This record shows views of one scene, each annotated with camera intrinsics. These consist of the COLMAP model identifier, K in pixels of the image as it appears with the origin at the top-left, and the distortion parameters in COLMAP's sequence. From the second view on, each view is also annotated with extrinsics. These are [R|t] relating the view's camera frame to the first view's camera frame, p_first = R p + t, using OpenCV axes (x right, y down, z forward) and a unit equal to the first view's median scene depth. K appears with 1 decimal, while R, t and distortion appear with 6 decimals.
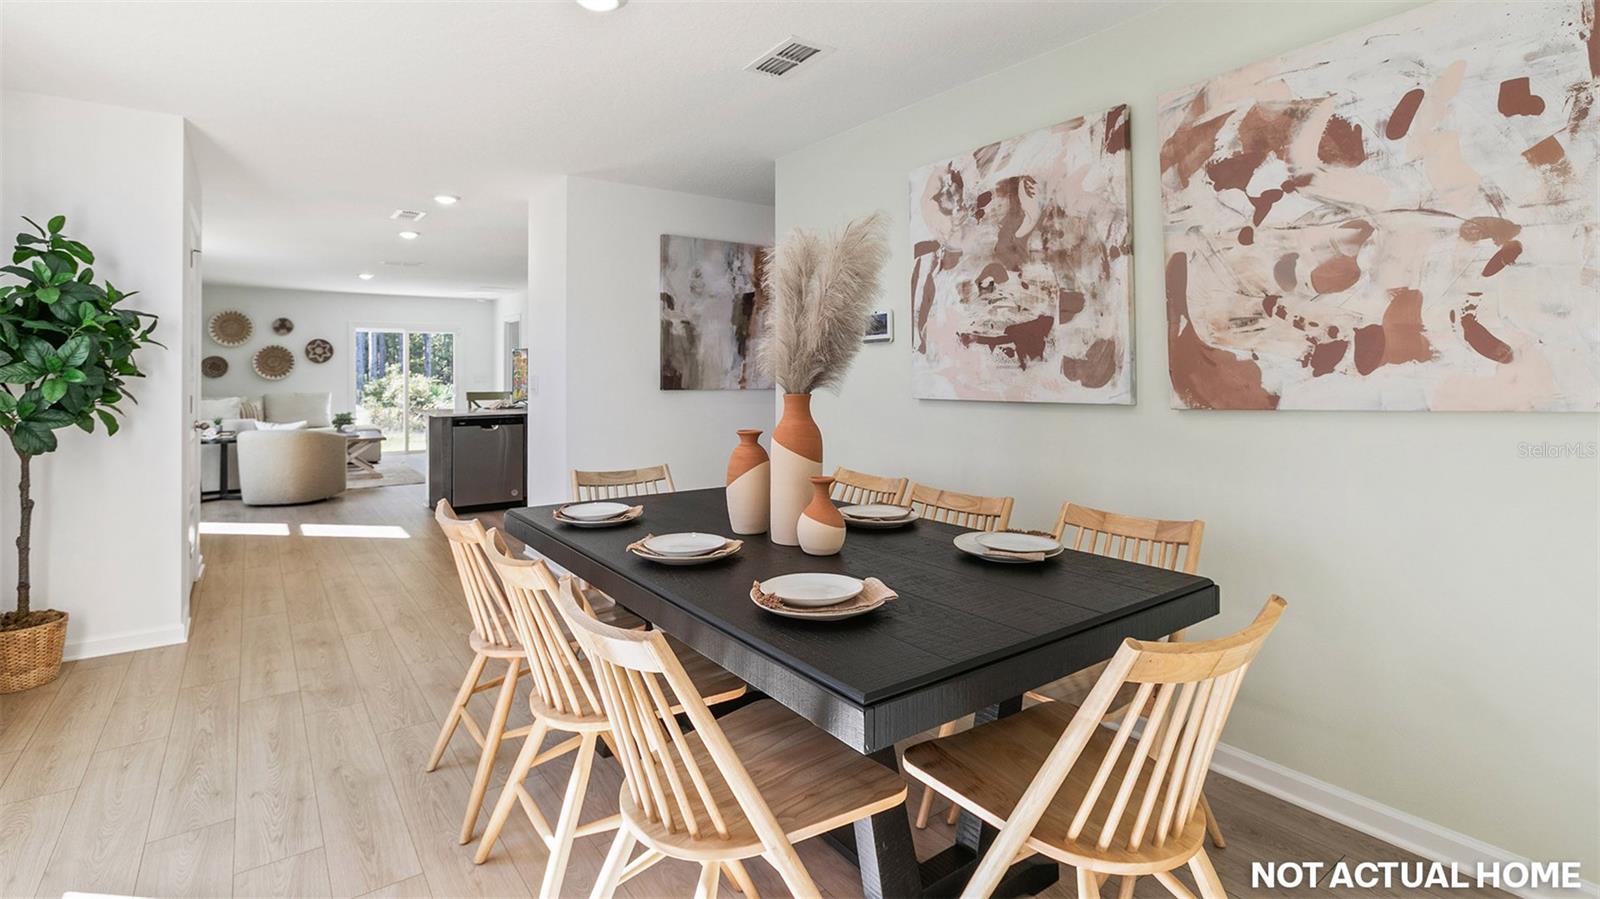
lens RADIAL K [[745.6, 0, 792.6], [0, 745.6, 358.7], [0, 0, 1]] dist [-0.002348, 0.000817]
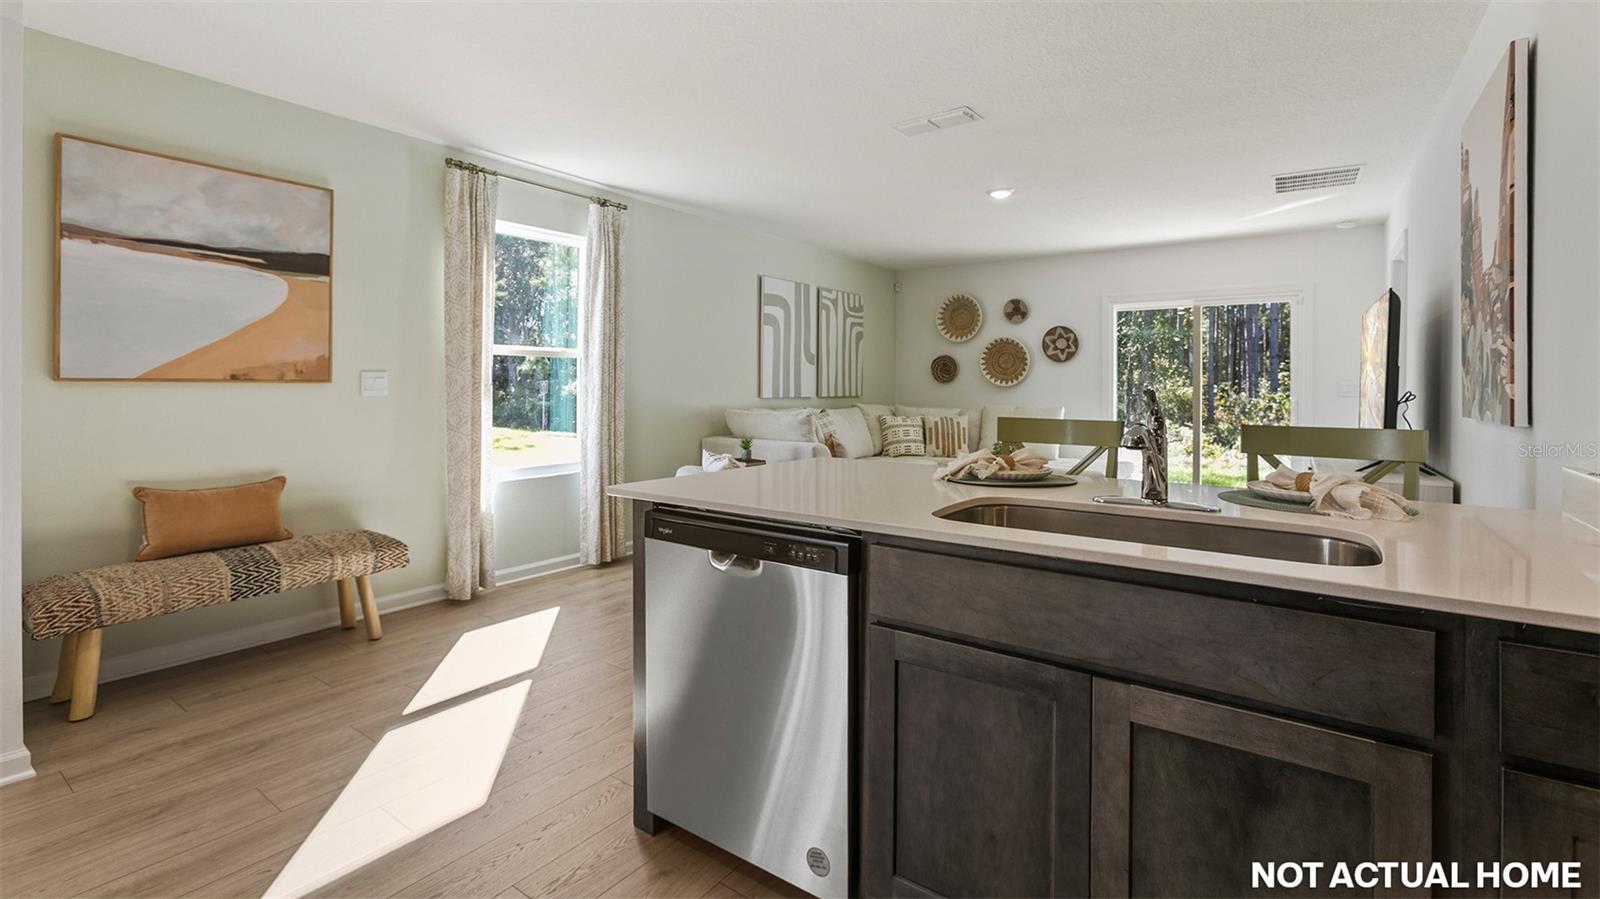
lens RADIAL K [[724.1, 0, 793.1], [0, 724.1, 384.2], [0, 0, 1]] dist [-0.001892, 0.000419]
pose [[0.304643, 0.006797, -0.952442, -0.147516], [0.007102, 0.999931, 0.009407, 0.027251], [0.952440, -0.009630, 0.304574, 0.898001]]
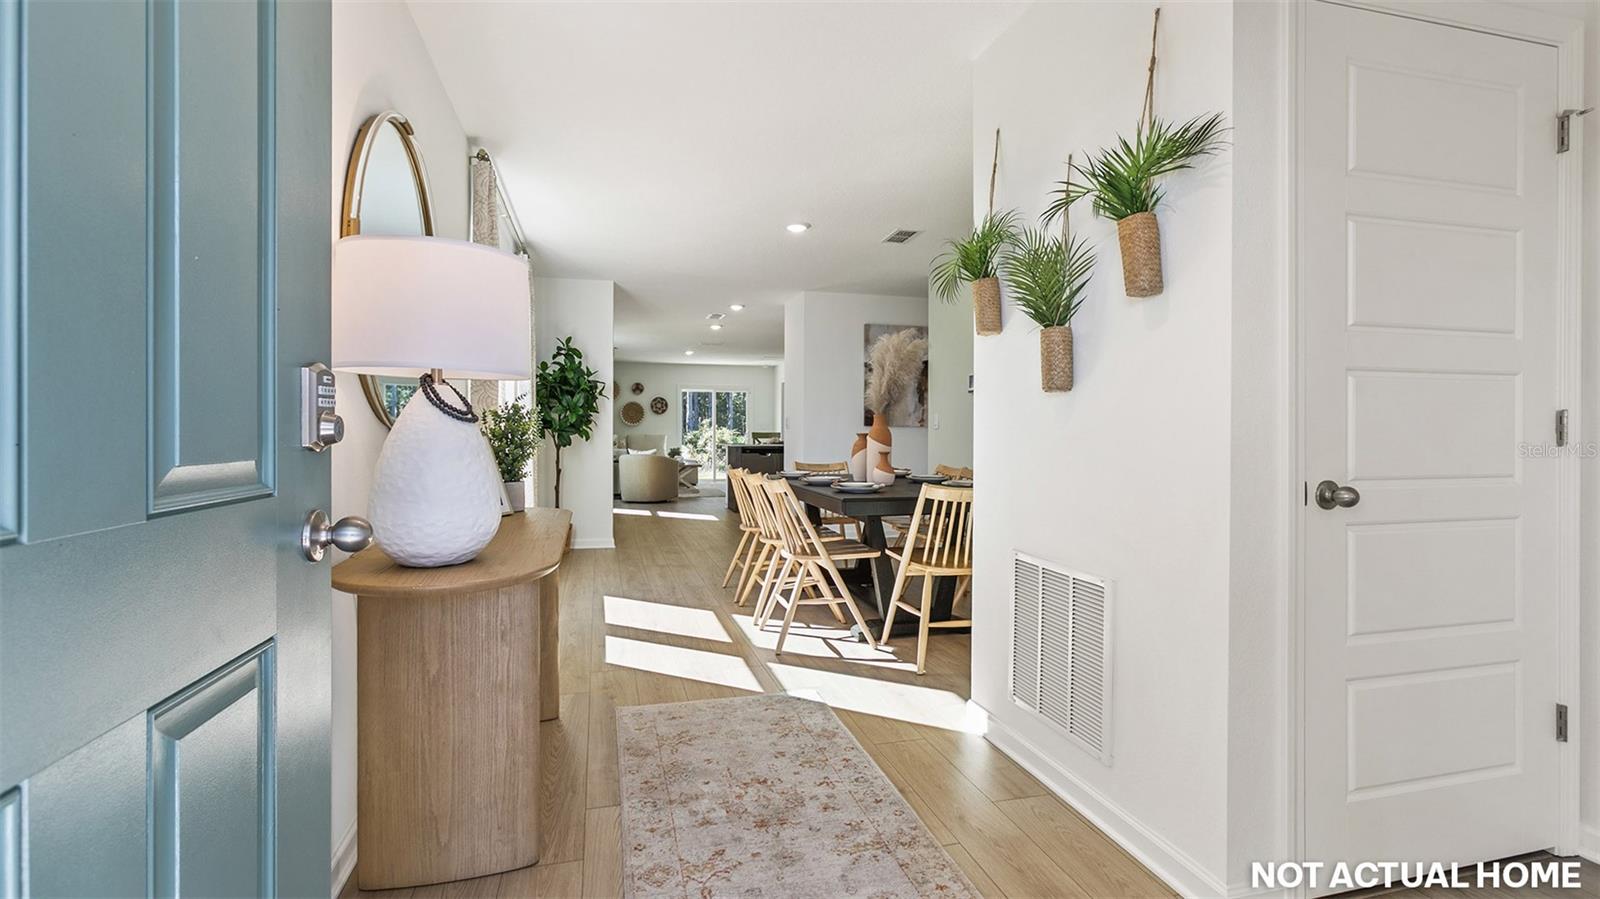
lens RADIAL K [[726.9, 0, 794.2], [0, 726.9, 426.4], [0, 0, 1]] dist [-0.000759, 0.000079]
pose [[0.932835, 0.006059, -0.360253, 0.155740], [-0.001106, 0.999902, 0.013952, 0.014869], [0.360302, -0.012617, 0.932750, -0.301522]]
